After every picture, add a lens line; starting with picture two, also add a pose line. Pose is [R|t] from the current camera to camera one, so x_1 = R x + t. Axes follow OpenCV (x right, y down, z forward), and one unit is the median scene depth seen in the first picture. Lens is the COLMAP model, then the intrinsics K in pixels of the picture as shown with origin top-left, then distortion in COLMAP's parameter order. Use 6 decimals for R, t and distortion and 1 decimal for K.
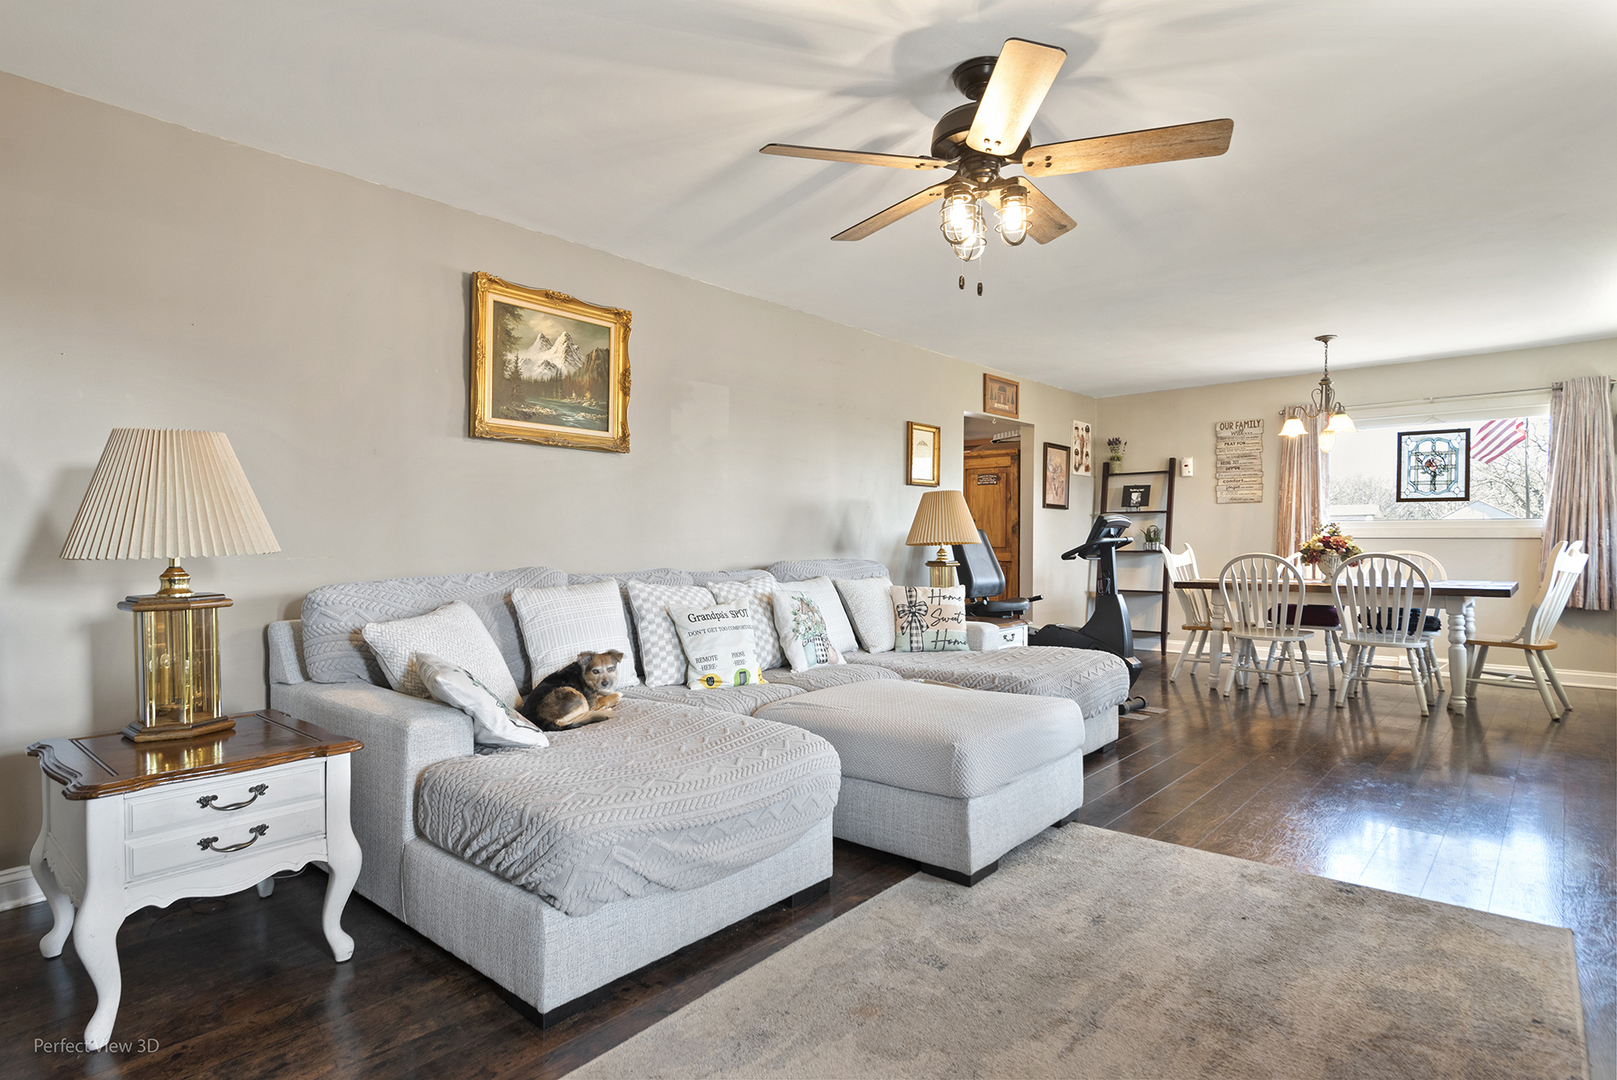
lens RADIAL K [[862.7, 0, 817.5], [0, 862.7, 533.4], [0, 0, 1]] dist [0.000052, 0.000067]
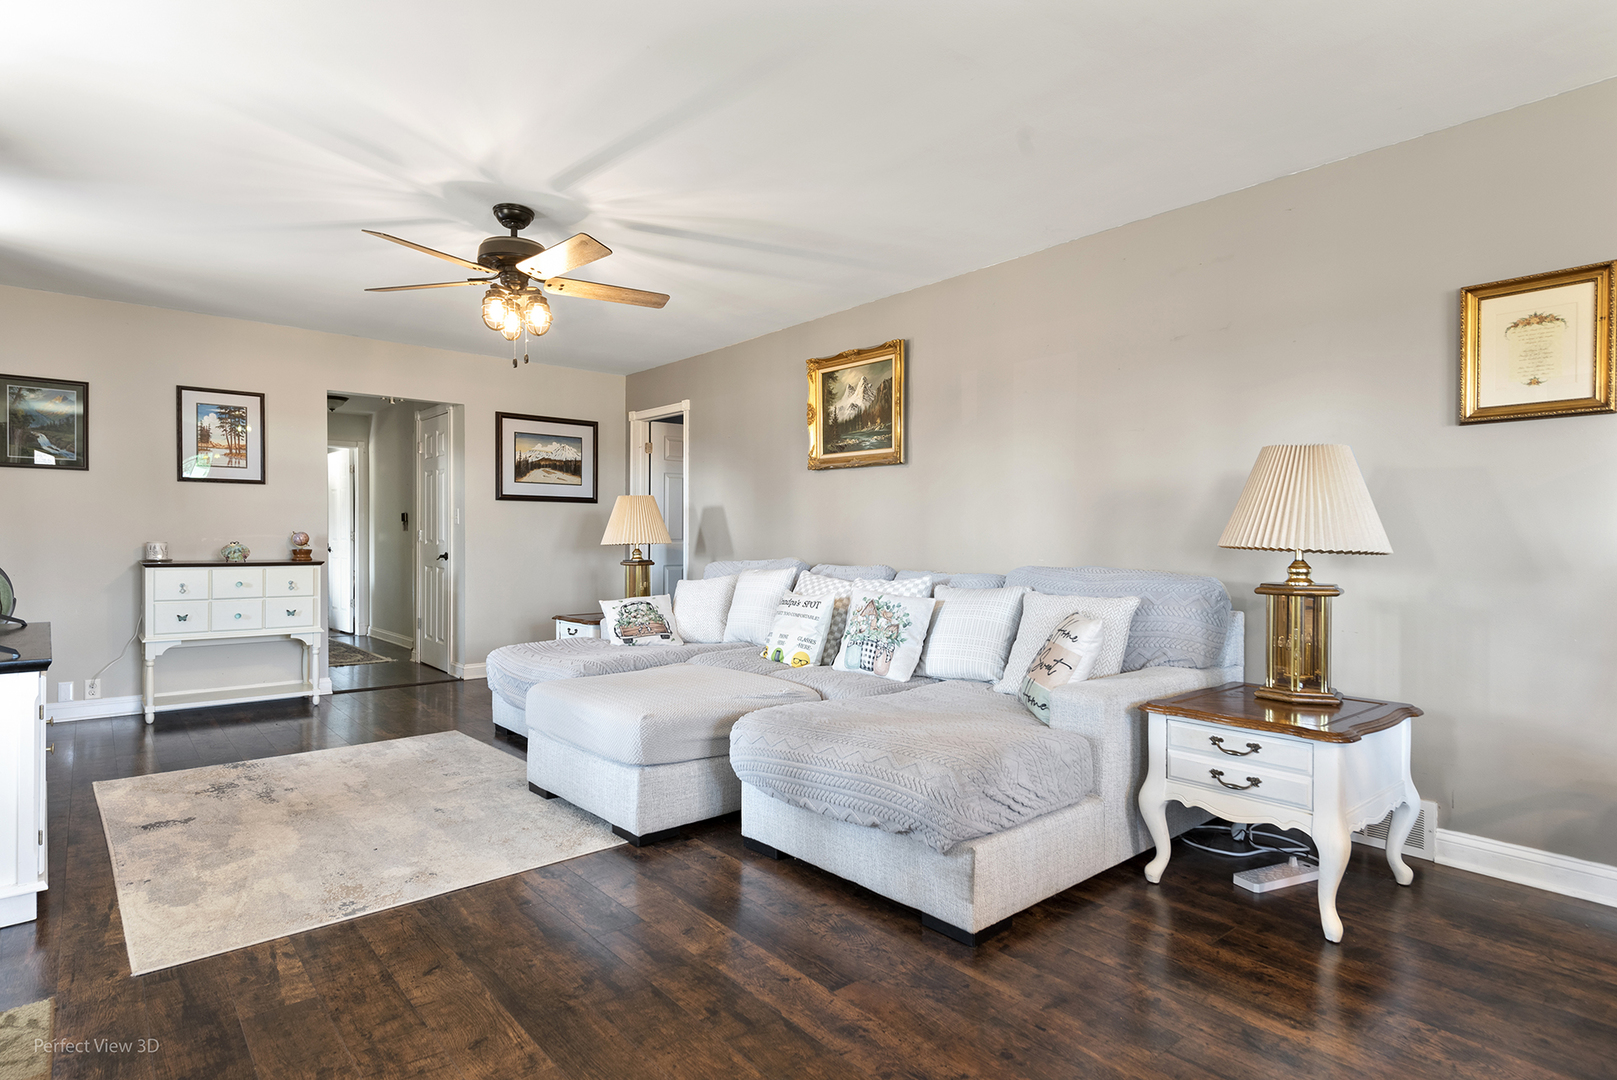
lens RADIAL K [[862.7, 0, 818.2], [0, 862.7, 542.6], [0, 0, 1]] dist [0.000052, 0.000067]
pose [[-0.150615, 0.030128, -0.988133, 1.013242], [0.020820, 0.999410, 0.027299, -0.022090], [0.988373, -0.016462, -0.151154, 1.135482]]
